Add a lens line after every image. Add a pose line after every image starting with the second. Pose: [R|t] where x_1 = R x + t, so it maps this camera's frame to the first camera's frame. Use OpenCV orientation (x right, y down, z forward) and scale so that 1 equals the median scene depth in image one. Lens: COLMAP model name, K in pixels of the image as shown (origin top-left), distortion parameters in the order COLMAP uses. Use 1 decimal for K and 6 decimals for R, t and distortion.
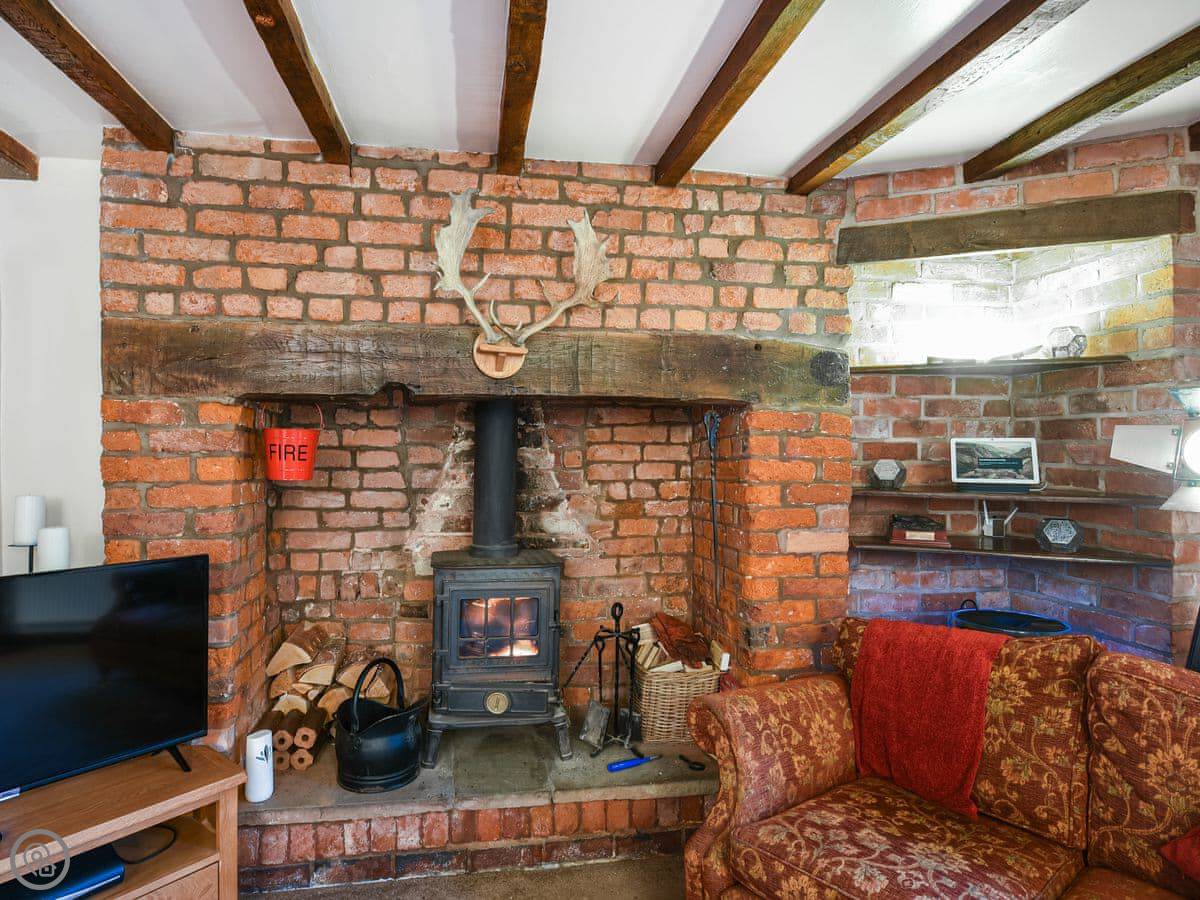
lens RADIAL K [[692.4, 0, 603.8], [0, 692.4, 444.0], [0, 0, 1]] dist [-0.009481, -0.000653]
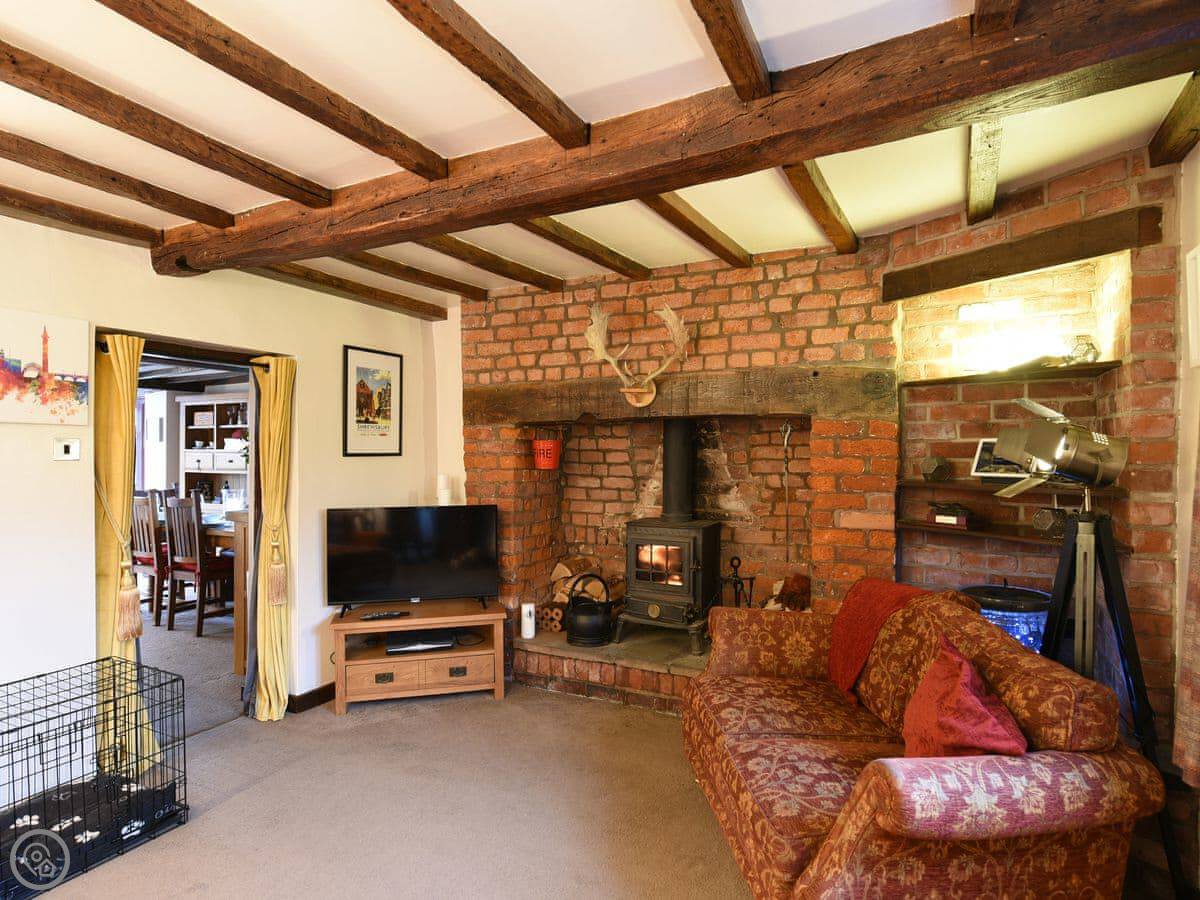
lens RADIAL K [[692.4, 0, 613.0], [0, 692.4, 453.9], [0, 0, 1]] dist [-0.009481, -0.000653]
pose [[0.802222, -0.003956, -0.597013, 0.746468], [0.012359, 0.999874, 0.009980, -0.001992], [0.596898, -0.015385, 0.802170, -0.334921]]
